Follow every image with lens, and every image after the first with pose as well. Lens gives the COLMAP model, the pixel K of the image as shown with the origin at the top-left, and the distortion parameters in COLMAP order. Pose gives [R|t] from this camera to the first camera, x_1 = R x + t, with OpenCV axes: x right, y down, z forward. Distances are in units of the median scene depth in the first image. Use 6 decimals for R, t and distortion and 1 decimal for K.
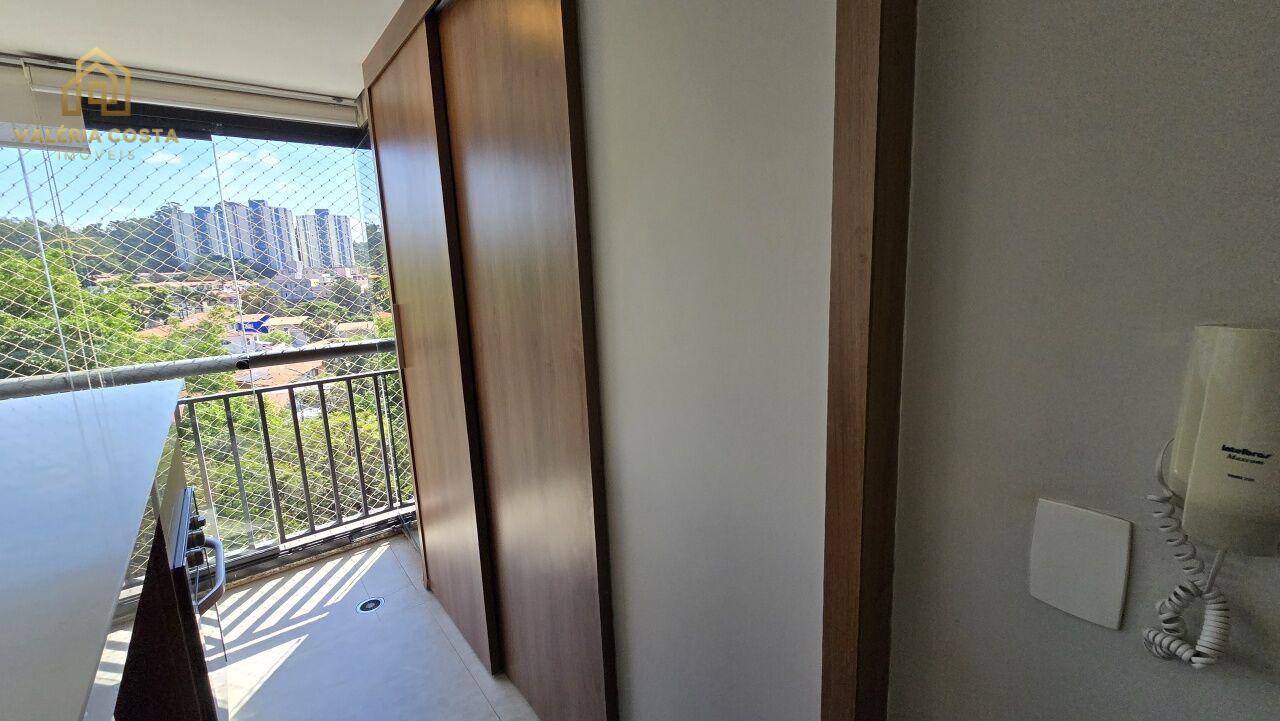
lens RADIAL K [[524.4, 0, 645.9], [0, 524.4, 355.8], [0, 0, 1]] dist [0.000222, -0.000054]
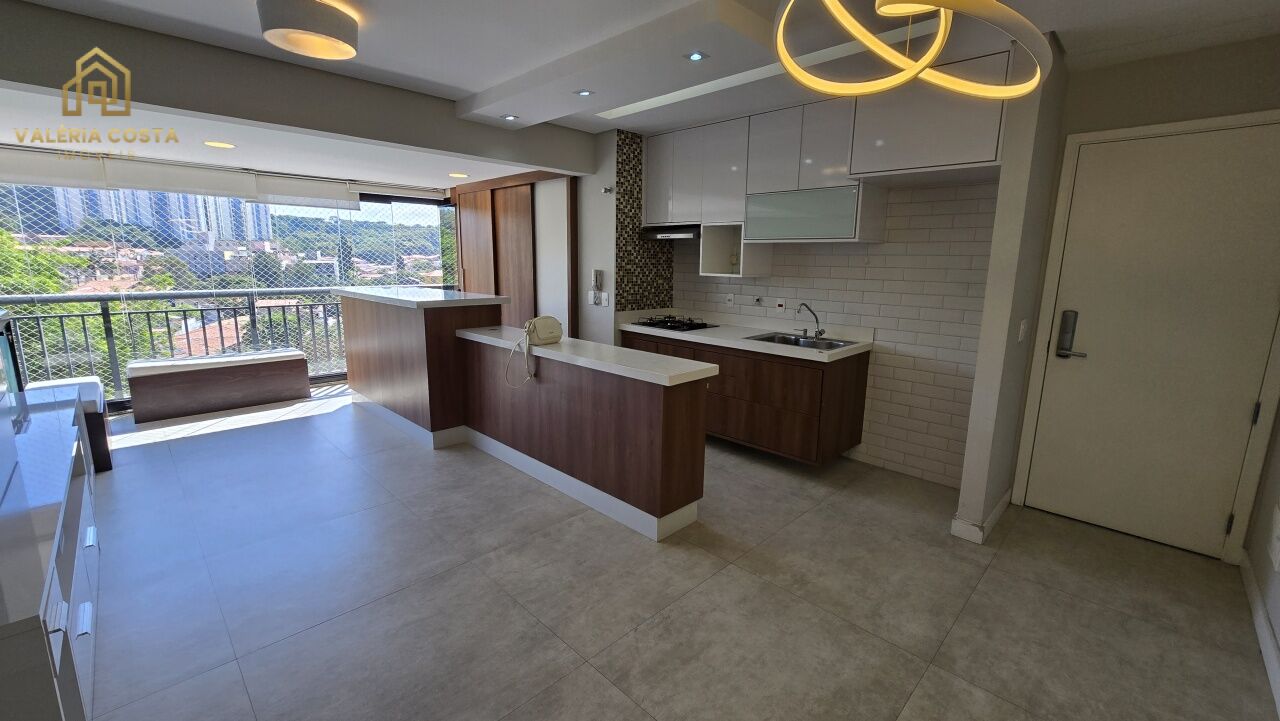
lens RADIAL K [[524.4, 0, 645.9], [0, 524.4, 355.8], [0, 0, 1]] dist [0.000222, -0.000054]
pose [[0.990761, 0.029558, 0.132360, 0.047666], [-0.031369, 0.999440, 0.011616, 0.091827], [-0.131943, -0.015661, 0.991134, -0.562690]]
